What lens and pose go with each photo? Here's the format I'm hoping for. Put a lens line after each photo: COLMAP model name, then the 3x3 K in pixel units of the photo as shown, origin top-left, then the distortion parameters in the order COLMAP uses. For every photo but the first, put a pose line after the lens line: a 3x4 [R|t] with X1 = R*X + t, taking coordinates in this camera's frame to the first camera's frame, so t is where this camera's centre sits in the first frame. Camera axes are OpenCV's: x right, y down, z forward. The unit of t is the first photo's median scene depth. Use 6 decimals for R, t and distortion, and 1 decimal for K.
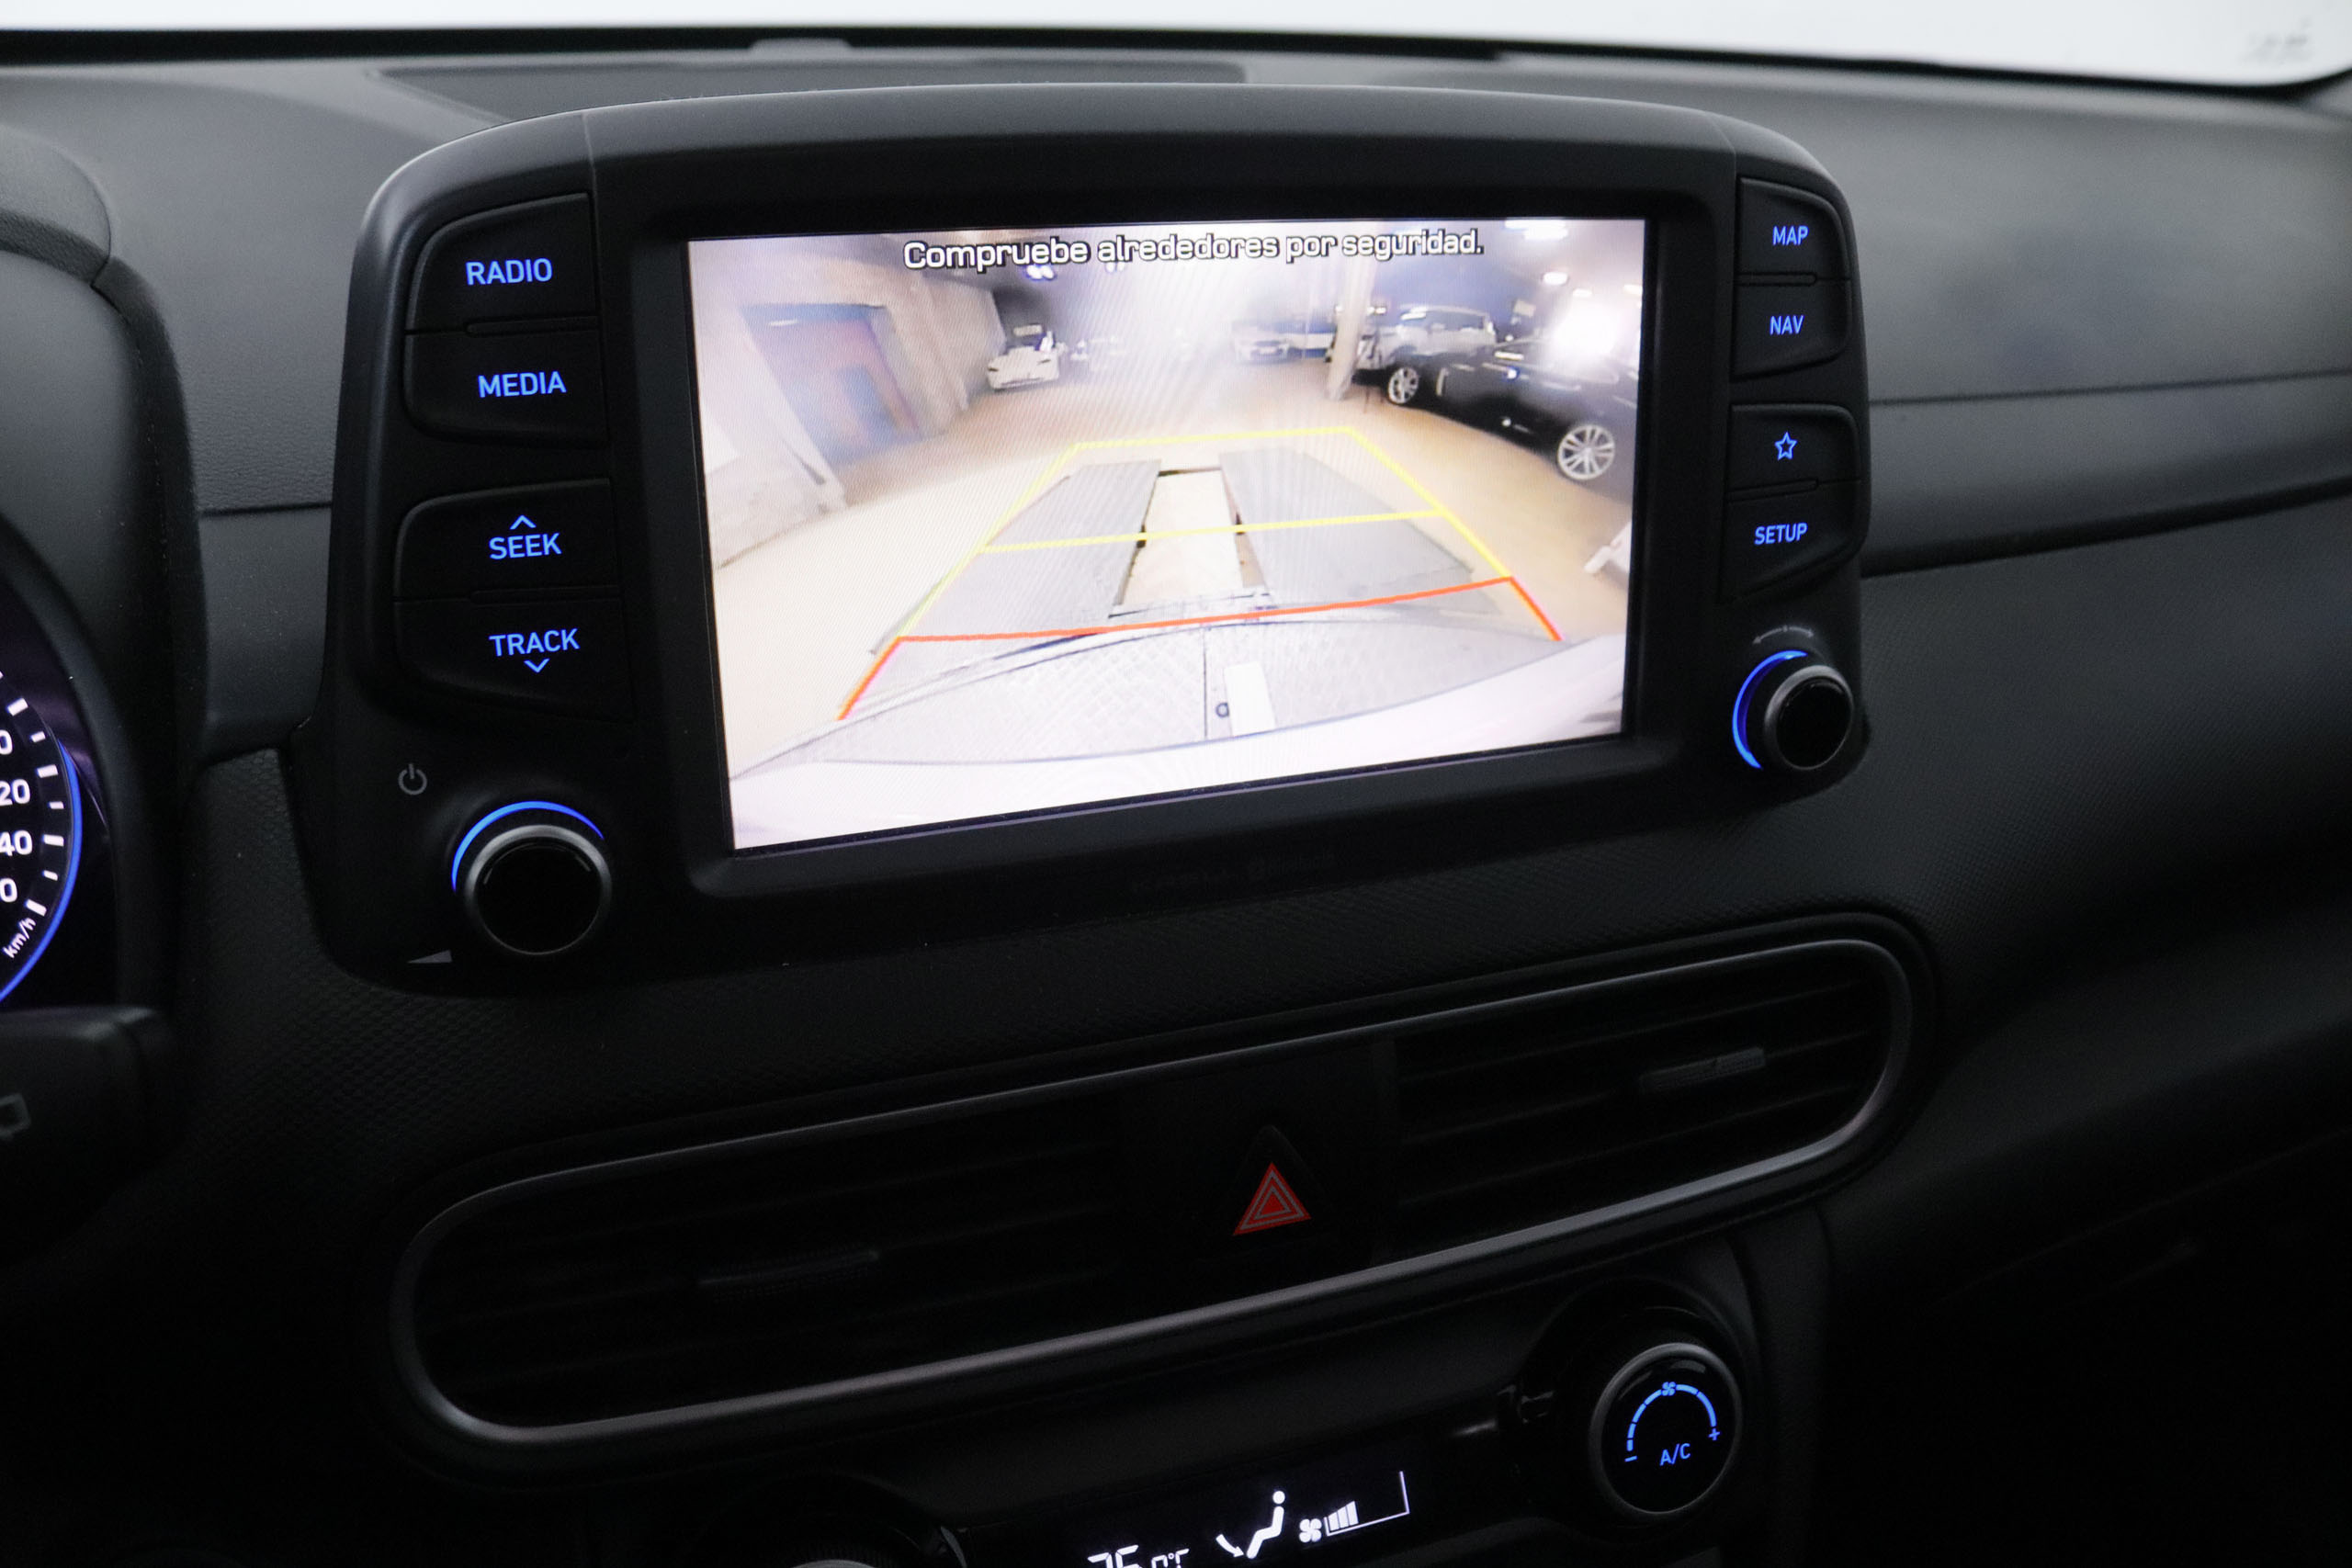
lens RADIAL K [[1880.4, 0, 1176.0], [0, 1880.4, 784.0], [0, 0, 1]] dist [-0.124537, -0.000454]
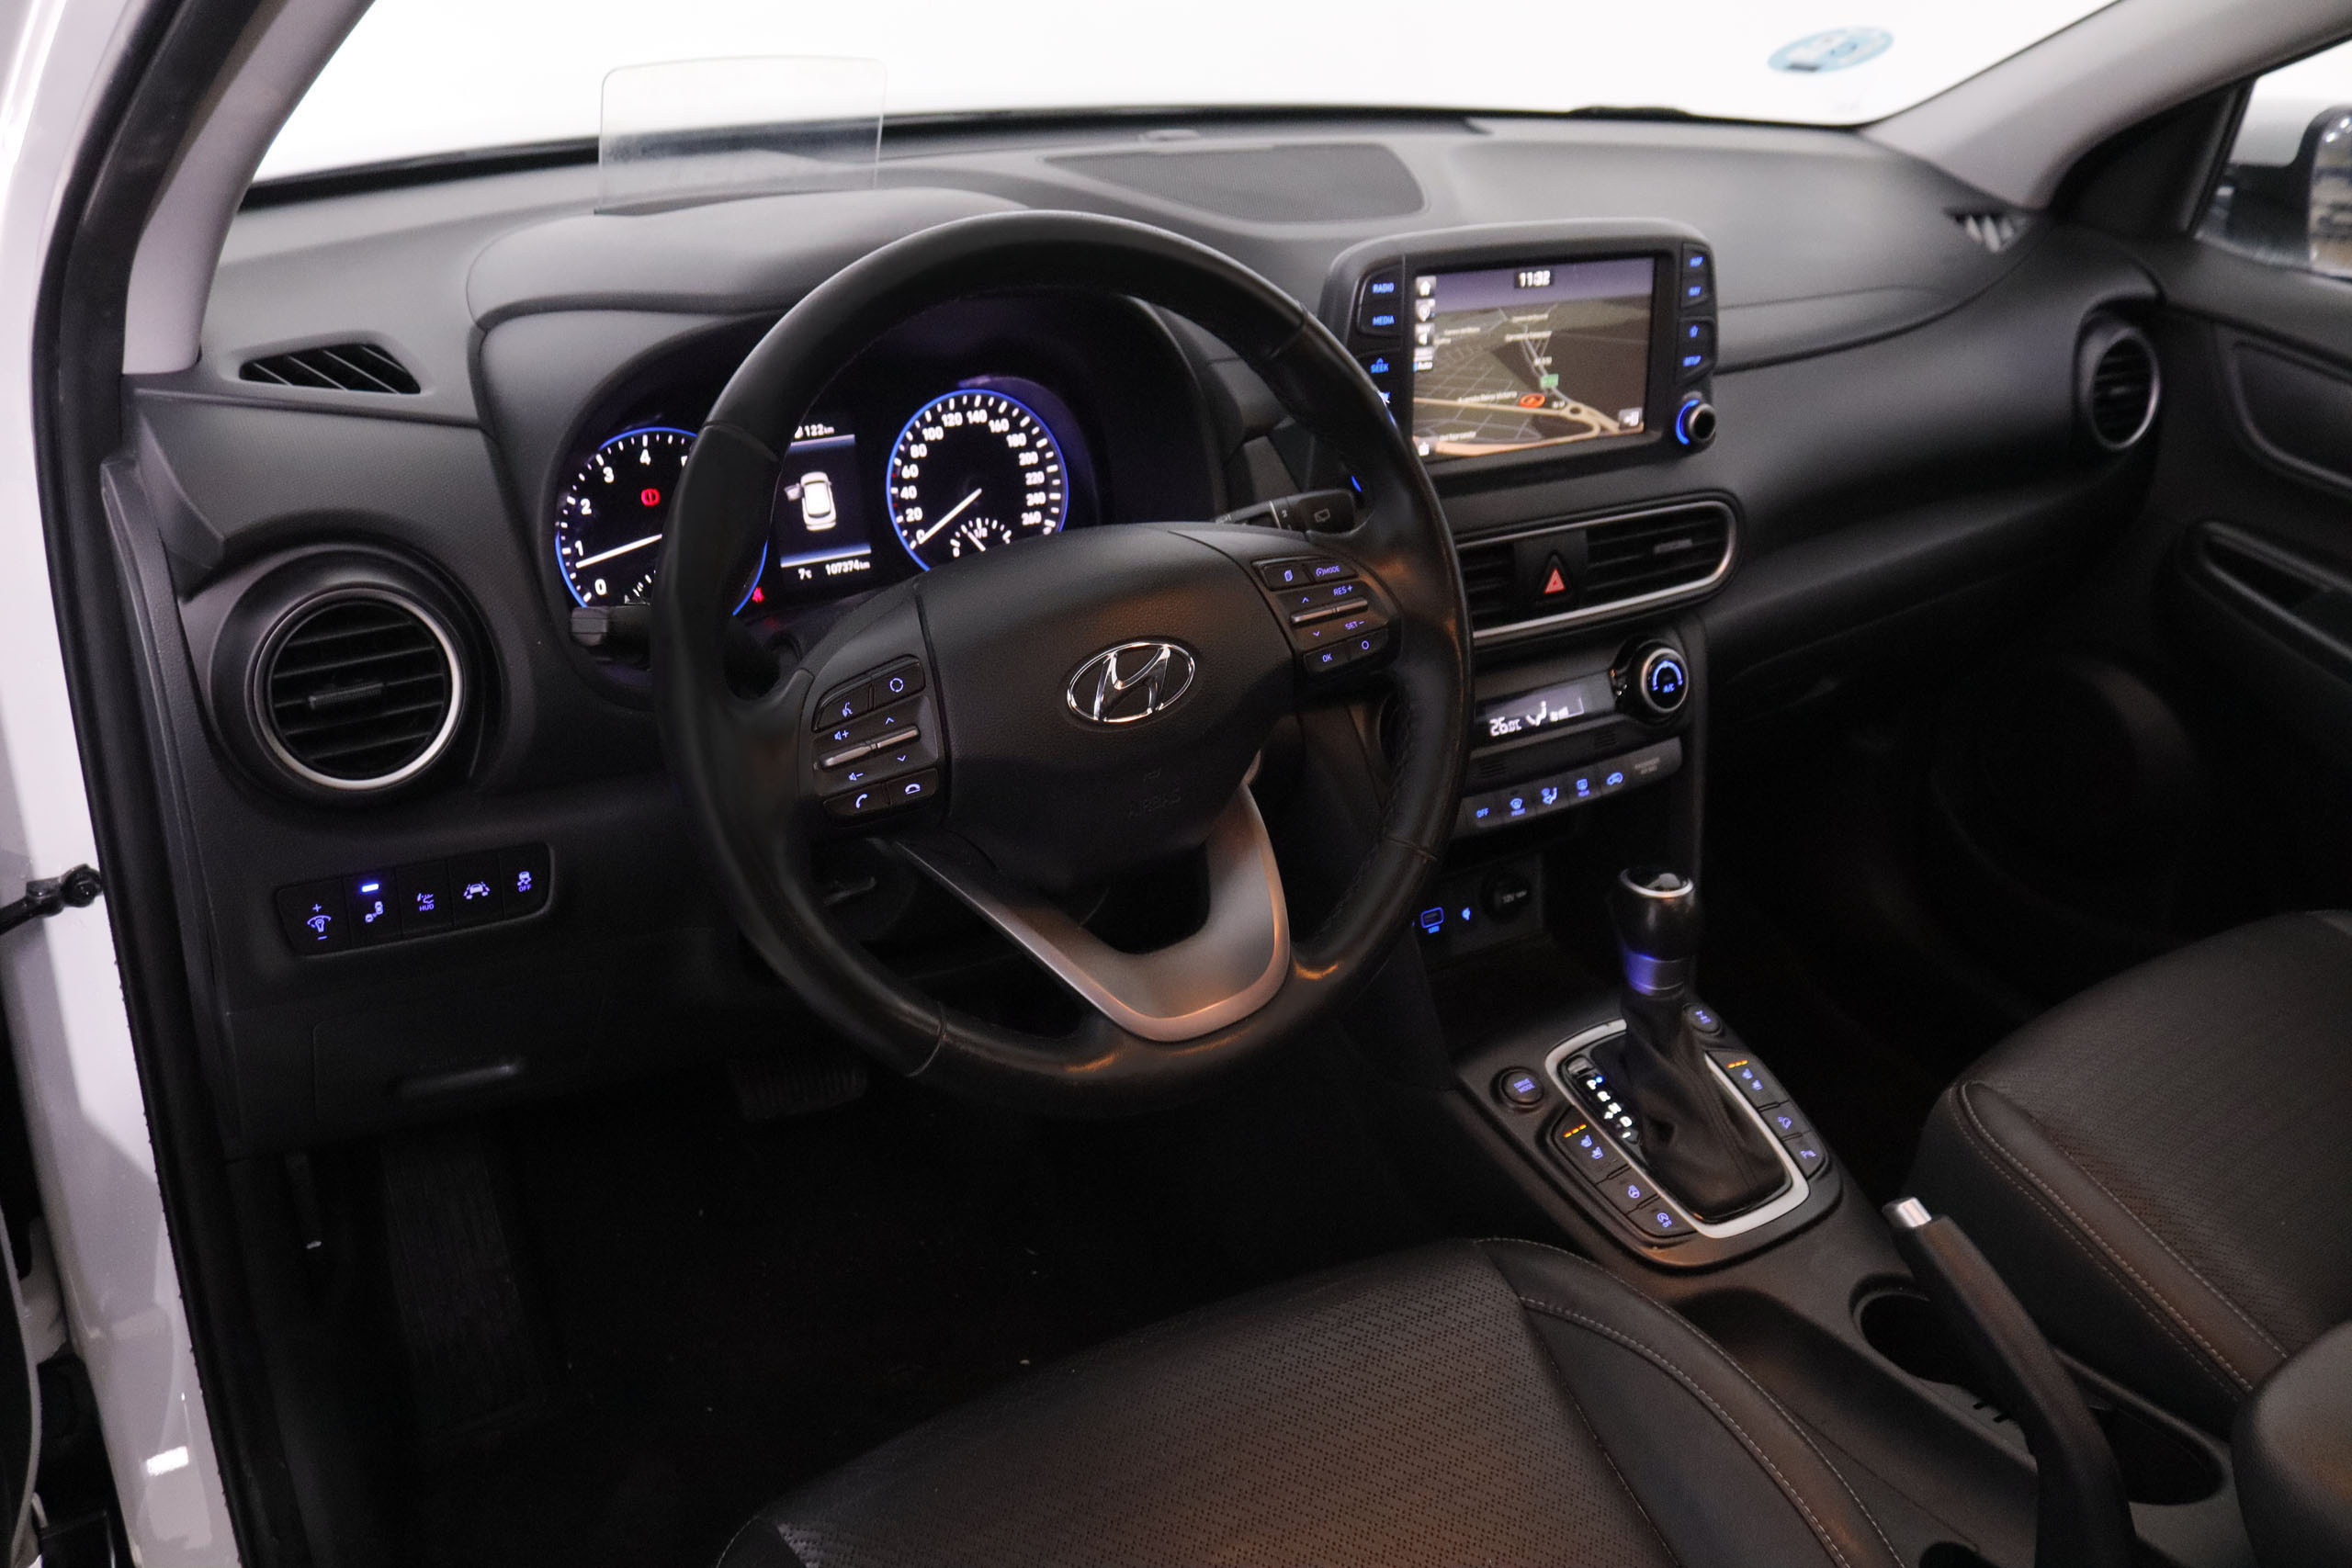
lens RADIAL K [[1916.6, 0, 1176.0], [0, 1916.6, 784.0], [0, 0, 1]] dist [-0.120834, 0.005666]
pose [[0.979924, -0.068889, 0.187092, -1.080181], [0.057029, 0.996050, 0.068057, 0.283272], [-0.191042, -0.056021, 0.979982, -1.818967]]
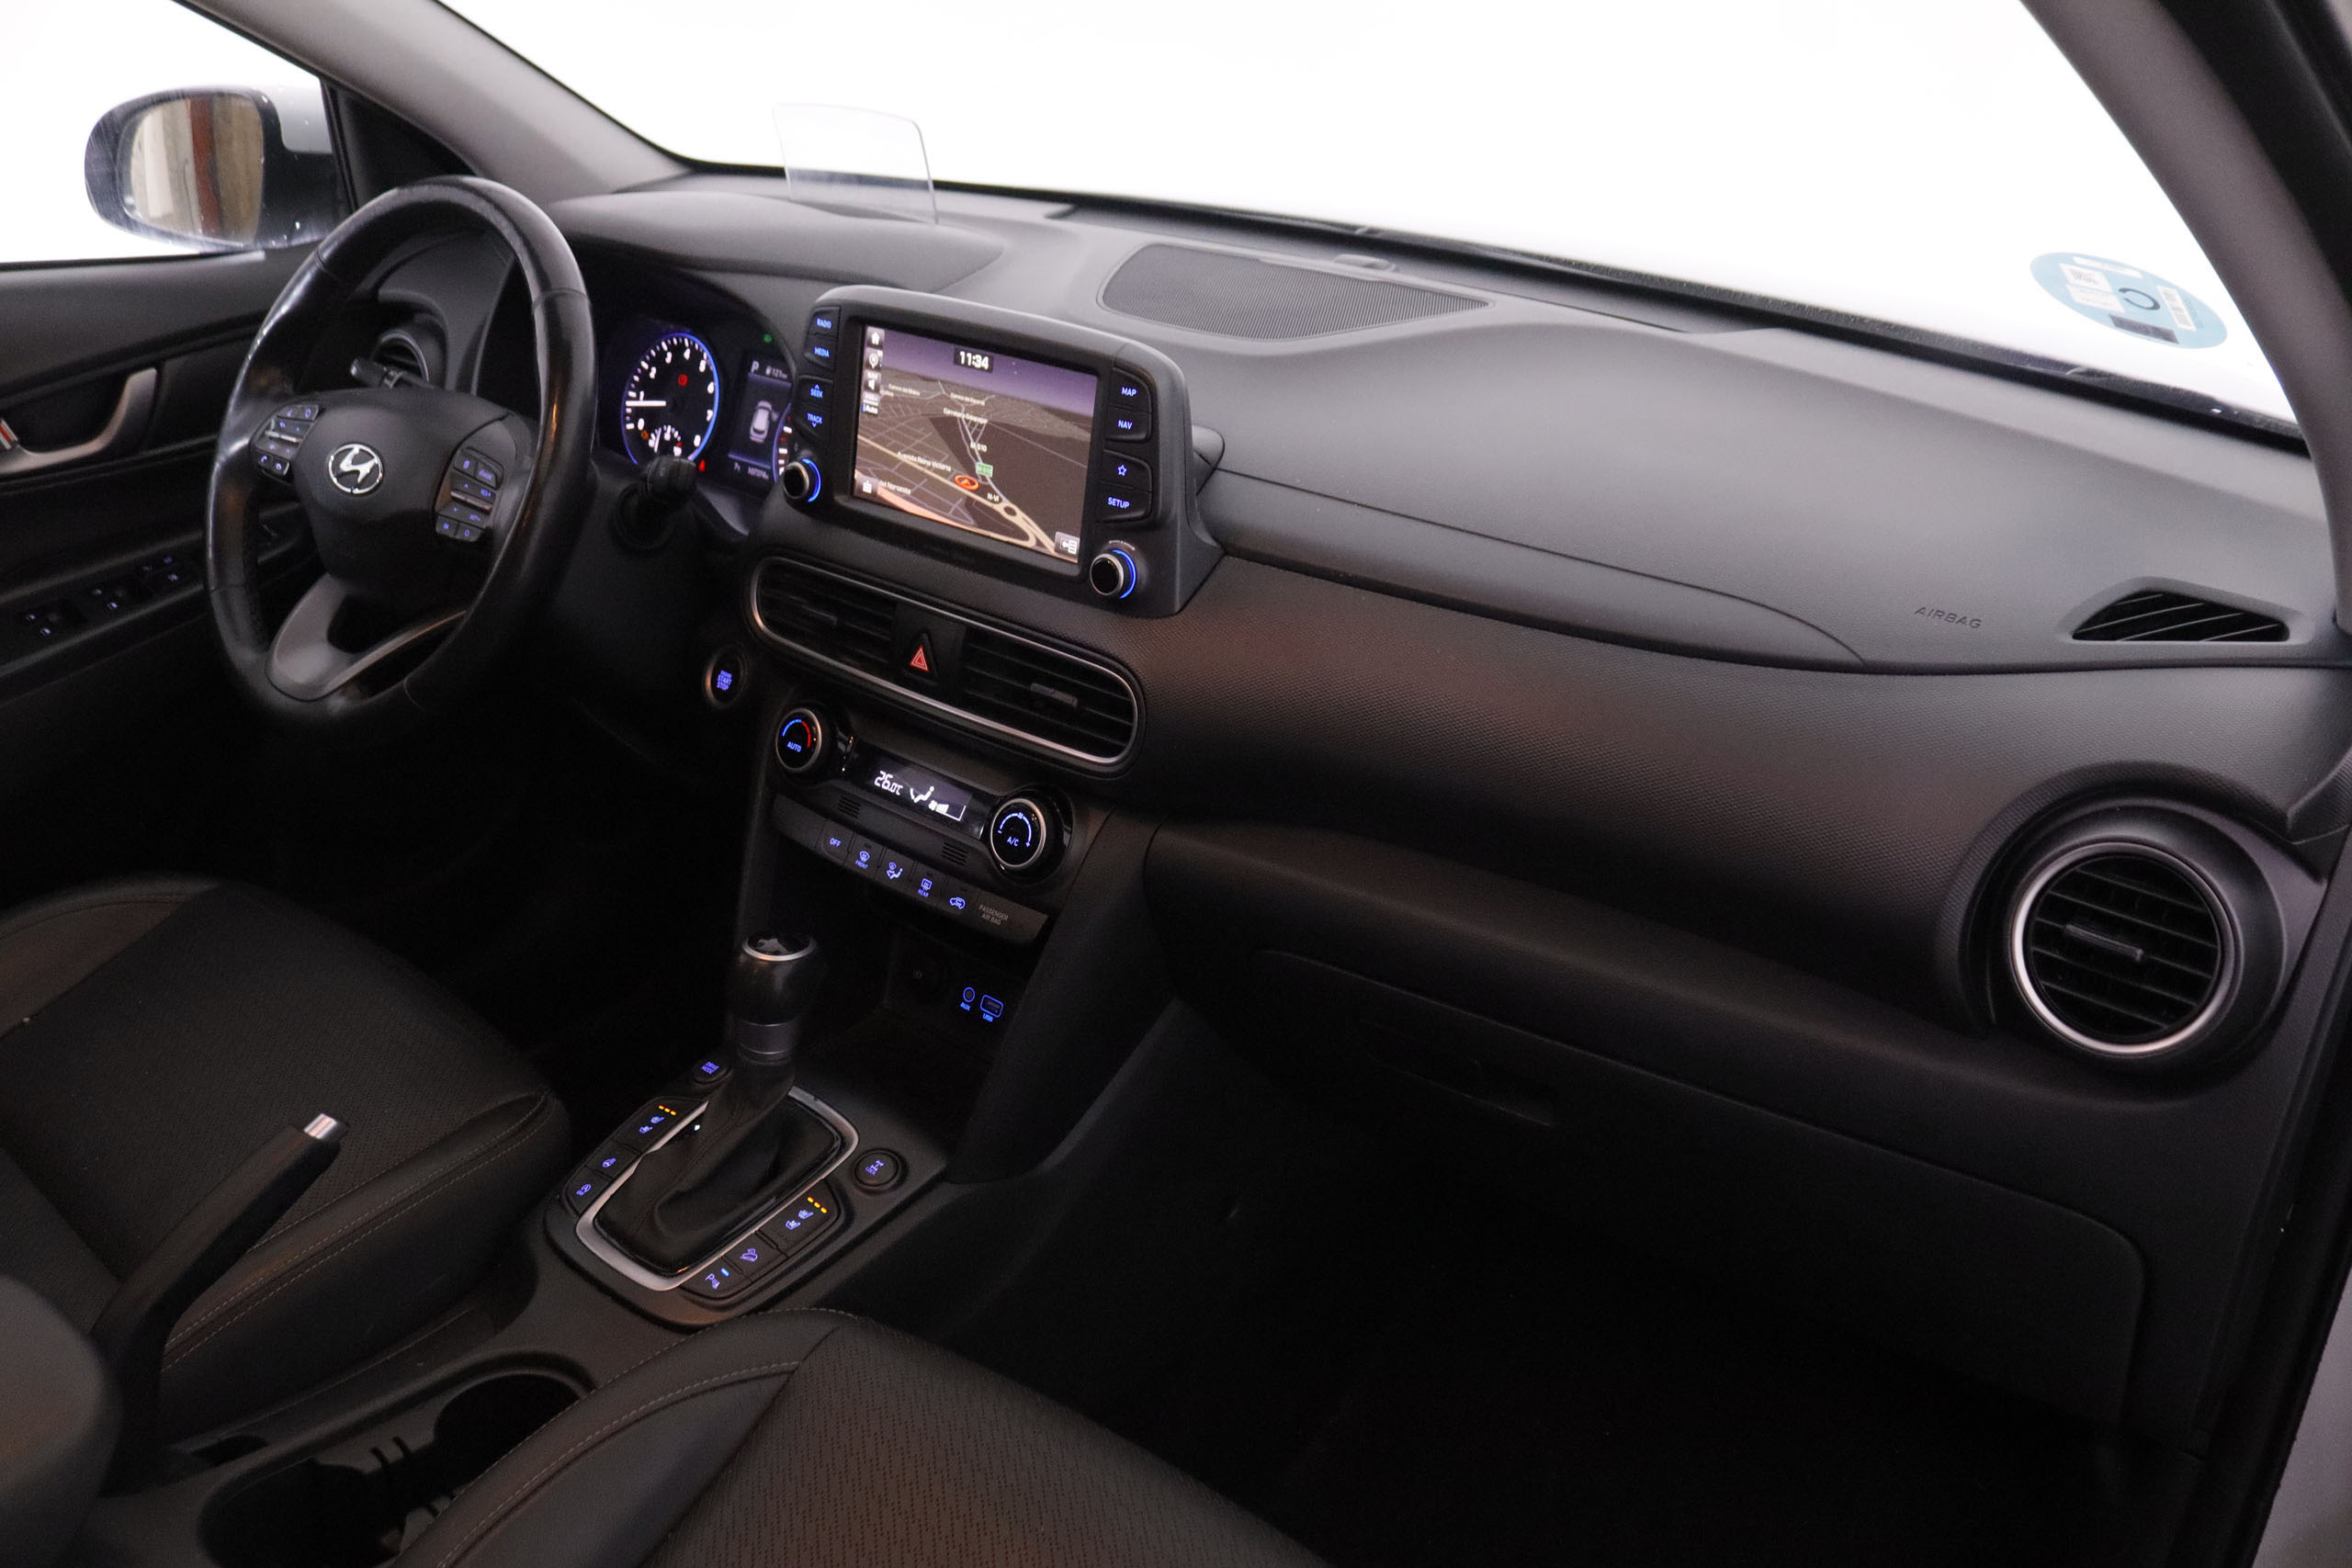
lens RADIAL K [[1916.6, 0, 1176.0], [0, 1916.6, 784.0], [0, 0, 1]] dist [-0.120834, 0.005666]
pose [[0.504802, 0.354048, -0.787290, 2.586011], [-0.382552, 0.909327, 0.163641, -0.242533], [0.773840, 0.218574, 0.594472, -0.450913]]
